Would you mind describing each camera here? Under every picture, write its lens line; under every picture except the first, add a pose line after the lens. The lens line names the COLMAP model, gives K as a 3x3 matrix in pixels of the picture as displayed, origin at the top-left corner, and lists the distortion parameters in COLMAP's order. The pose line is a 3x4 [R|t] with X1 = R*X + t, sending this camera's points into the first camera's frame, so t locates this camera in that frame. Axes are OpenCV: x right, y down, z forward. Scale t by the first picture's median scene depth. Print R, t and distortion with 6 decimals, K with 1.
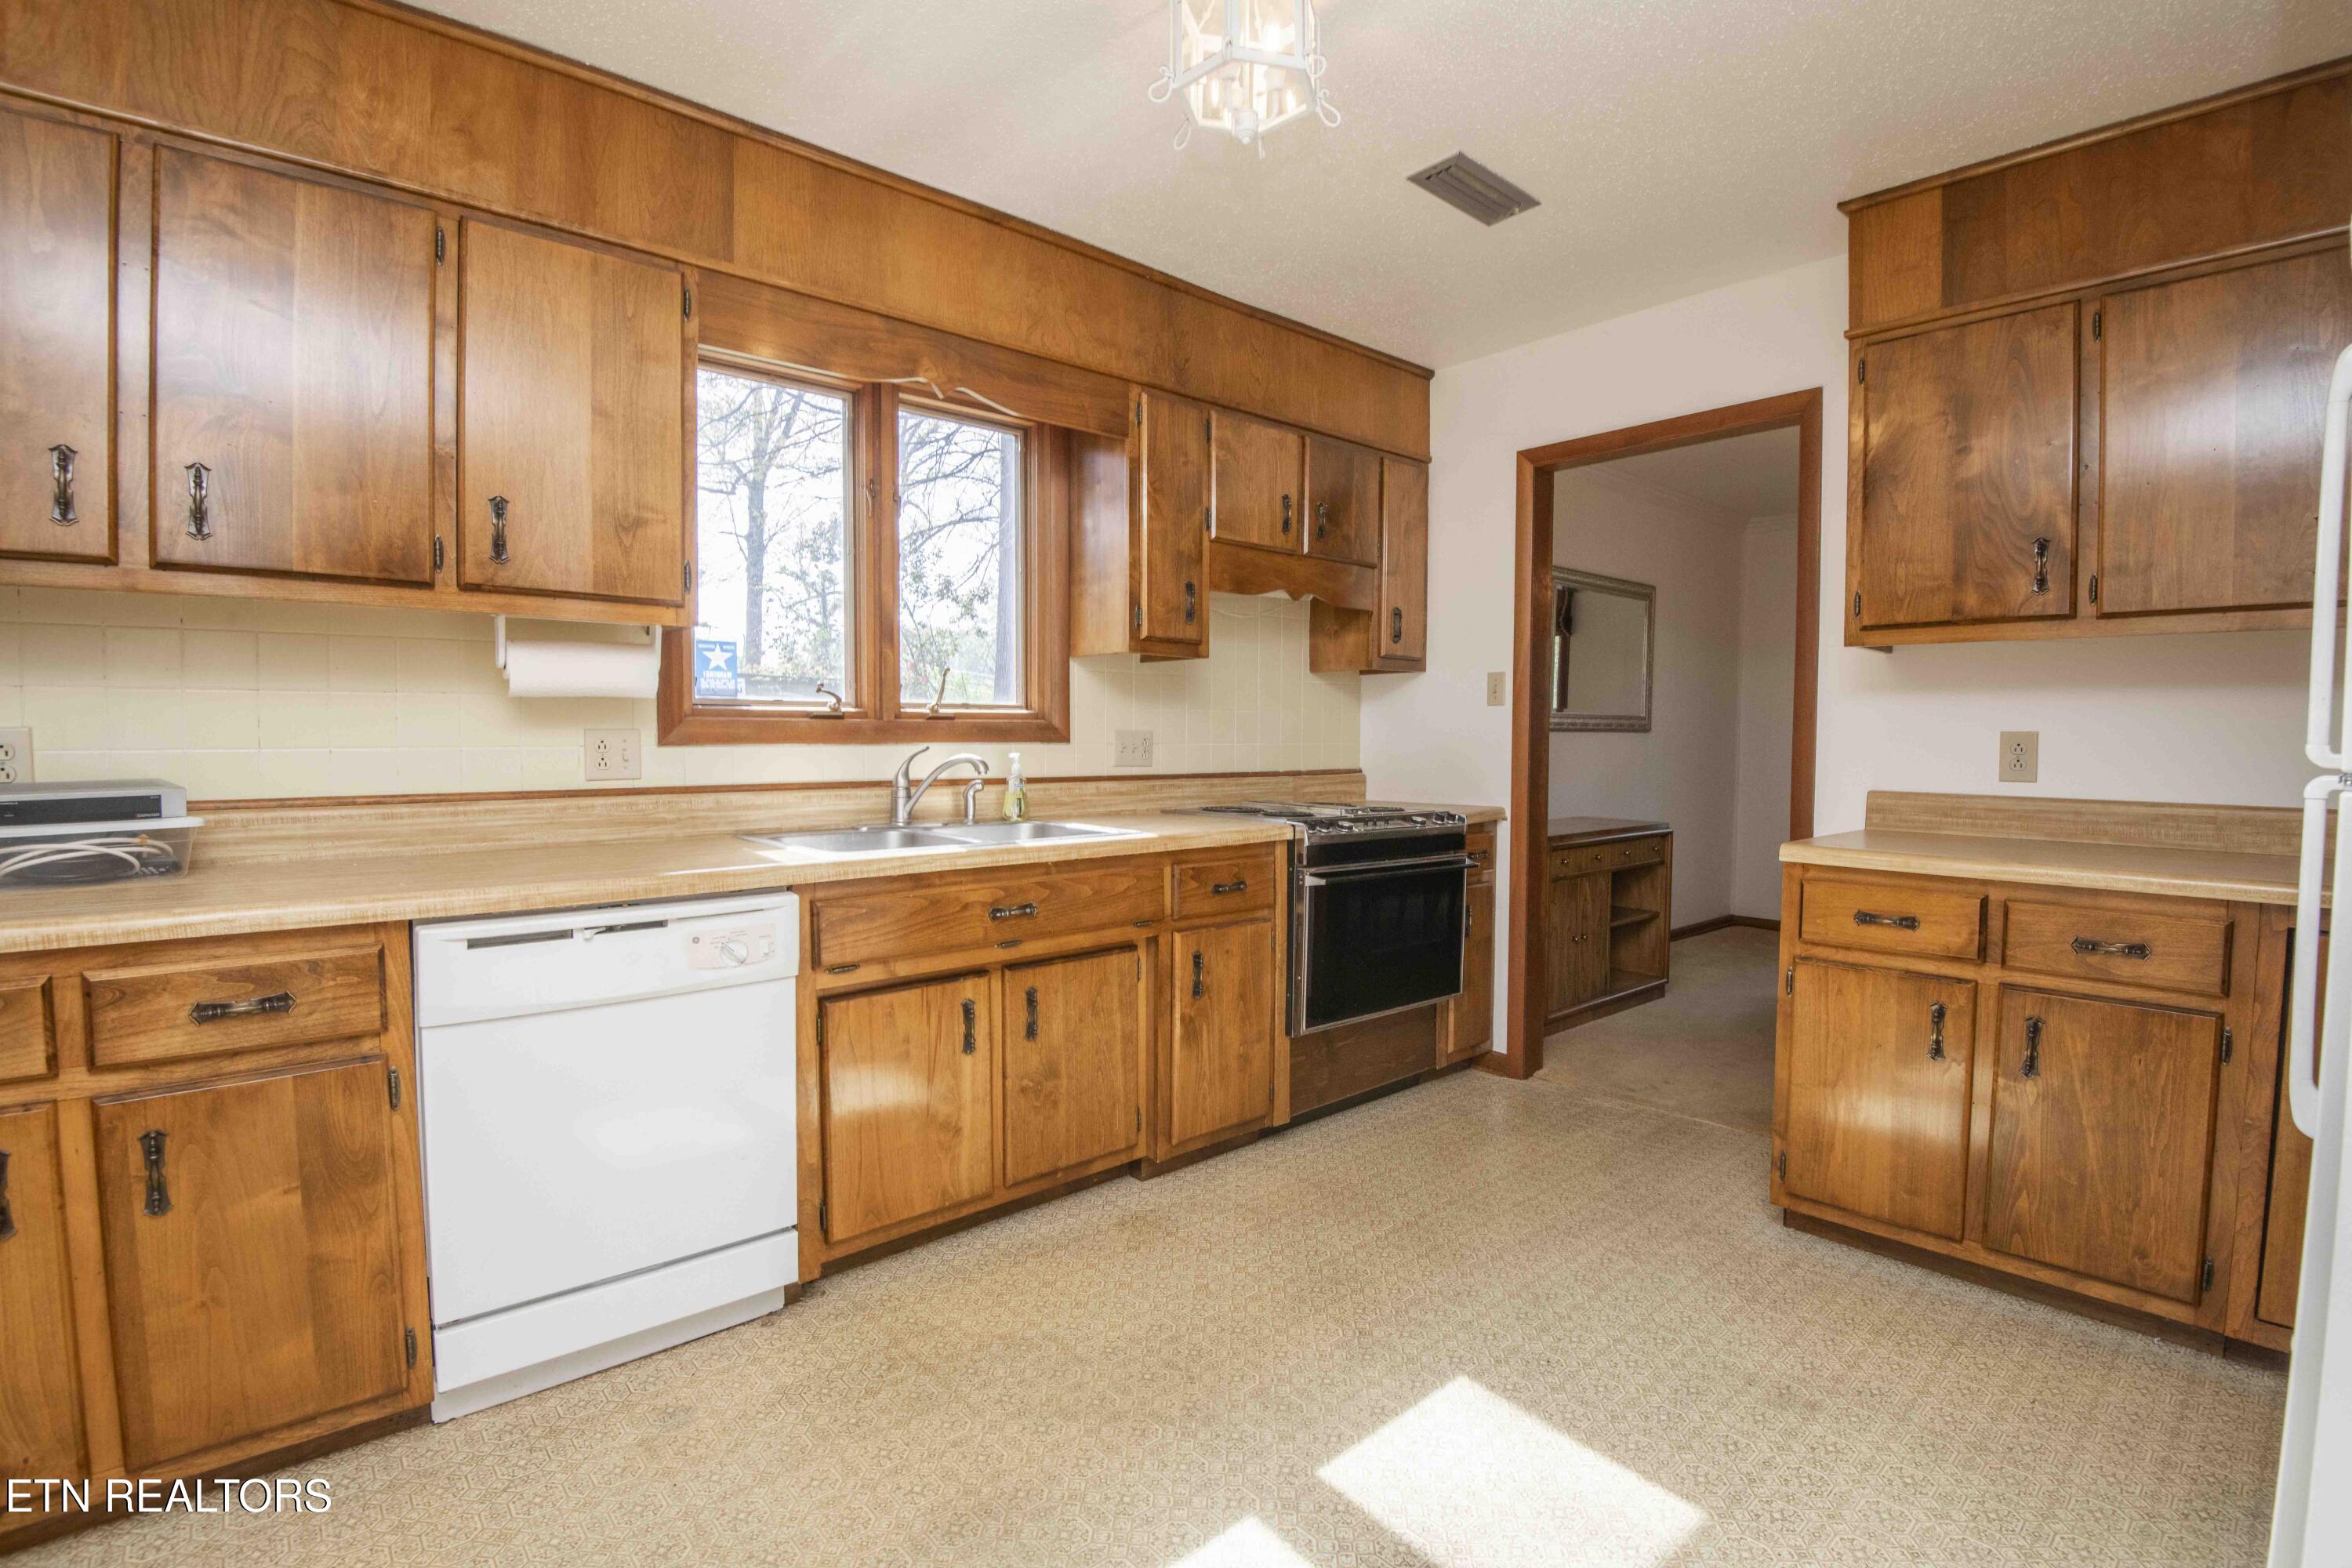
lens RADIAL K [[1096.4, 0, 1213.3], [0, 1096.4, 783.8], [0, 0, 1]] dist [-0.031827, -0.006481]
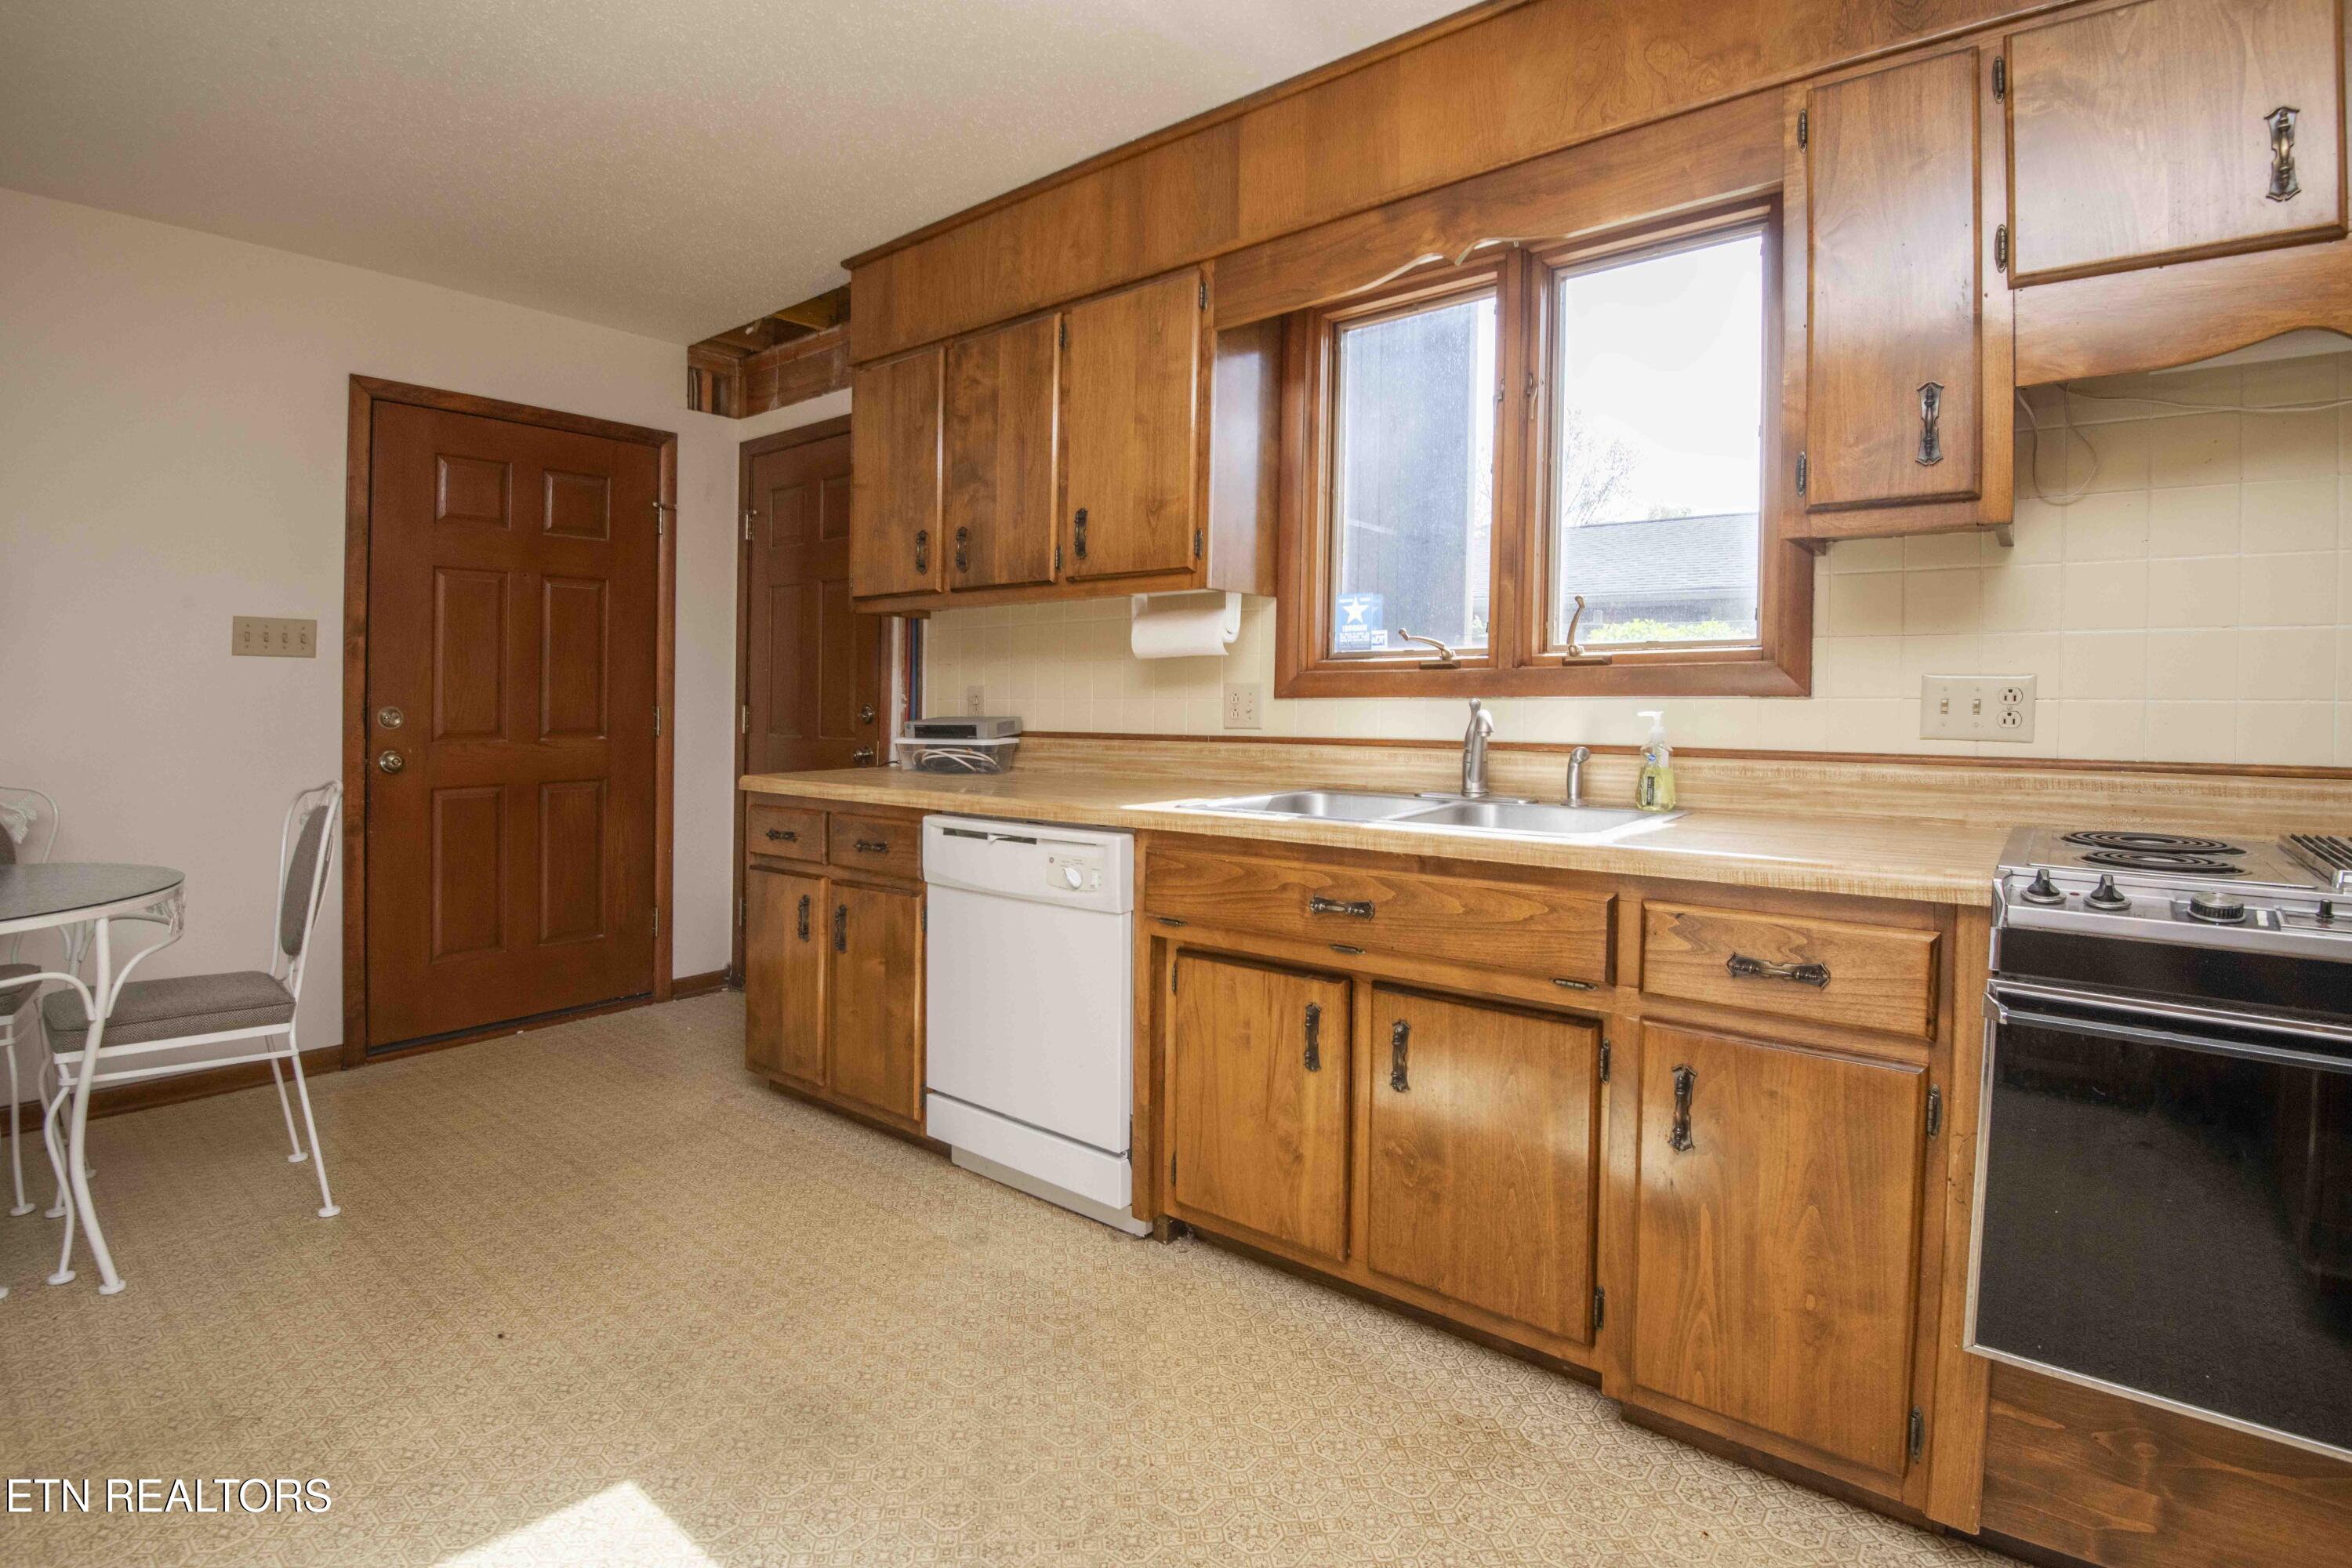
lens RADIAL K [[1131.7, 0, 1166.0], [0, 1131.7, 715.1], [0, 0, 1]] dist [0.002567, -0.027053]
pose [[0.133688, 0.010048, -0.990973, 0.687341], [-0.043606, 0.999040, 0.004247, -0.021748], [0.990064, 0.042645, 0.133998, 0.871848]]
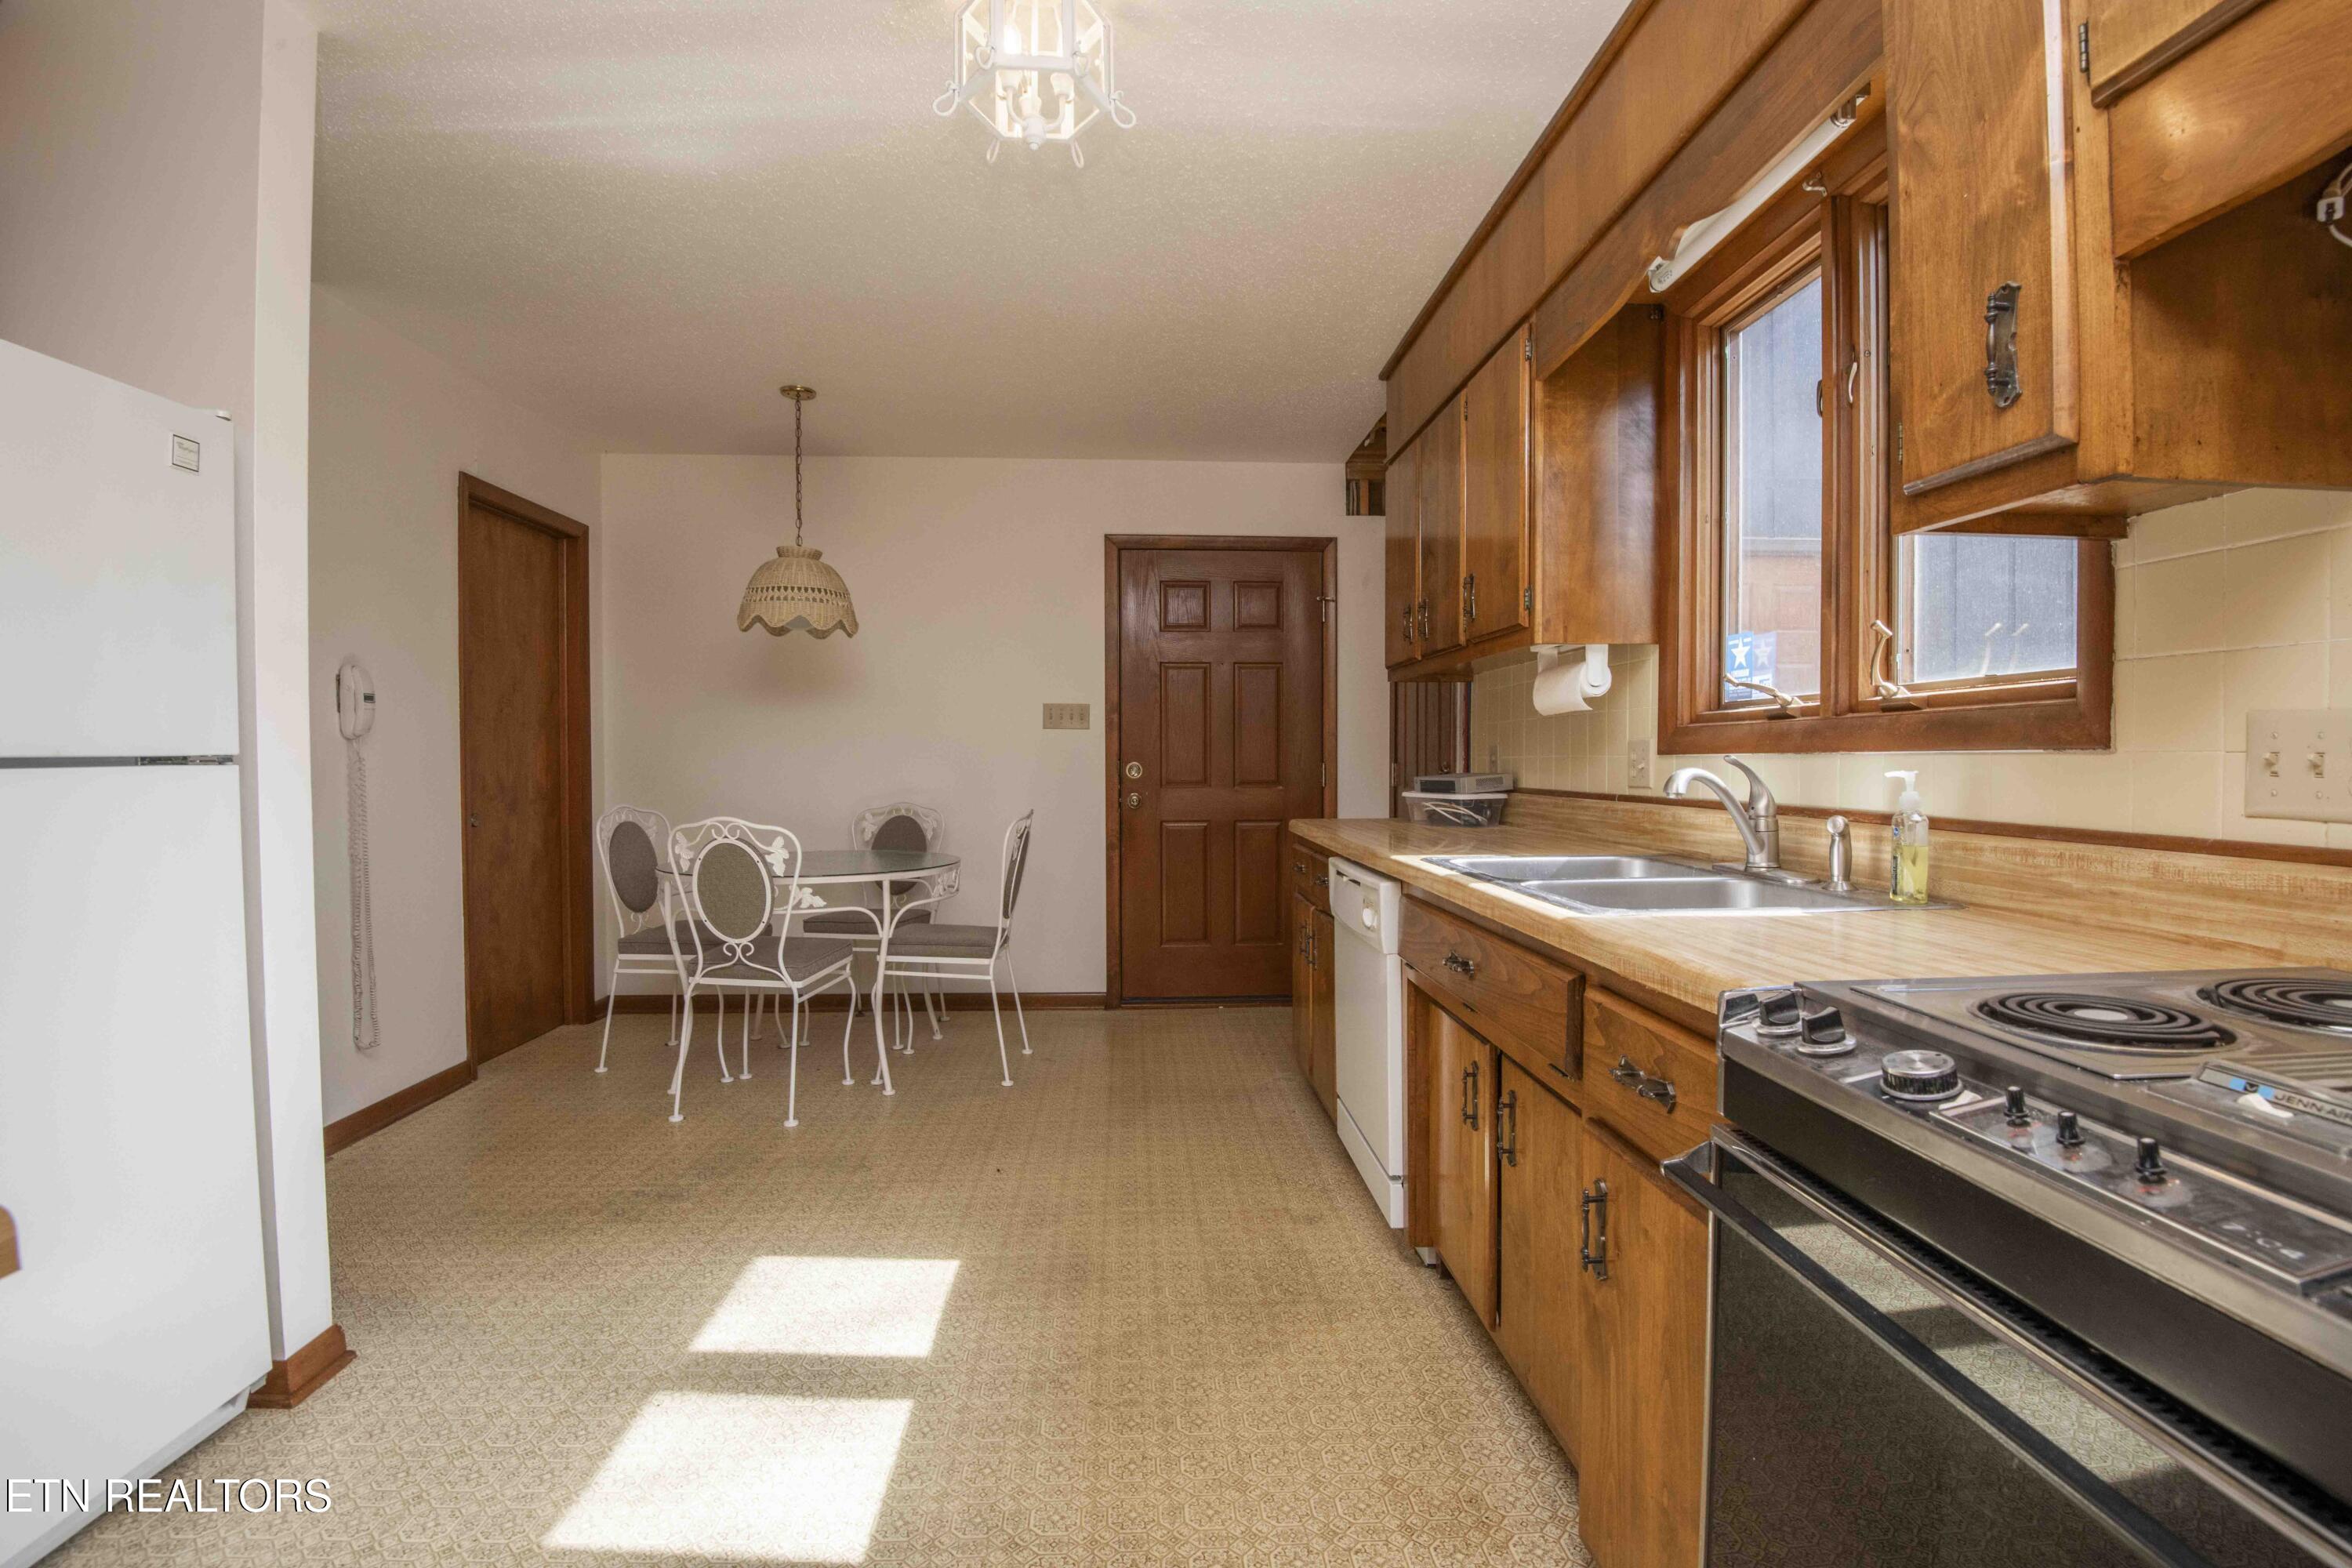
lens RADIAL K [[1115.3, 0, 1175.4], [0, 1115.3, 773.0], [0, 0, 1]] dist [0.000681, -0.028425]
pose [[-0.646664, 0.006574, -0.762747, 0.634685], [-0.035716, 0.998605, 0.038887, -0.049187], [0.761938, 0.052389, -0.645527, 1.537190]]
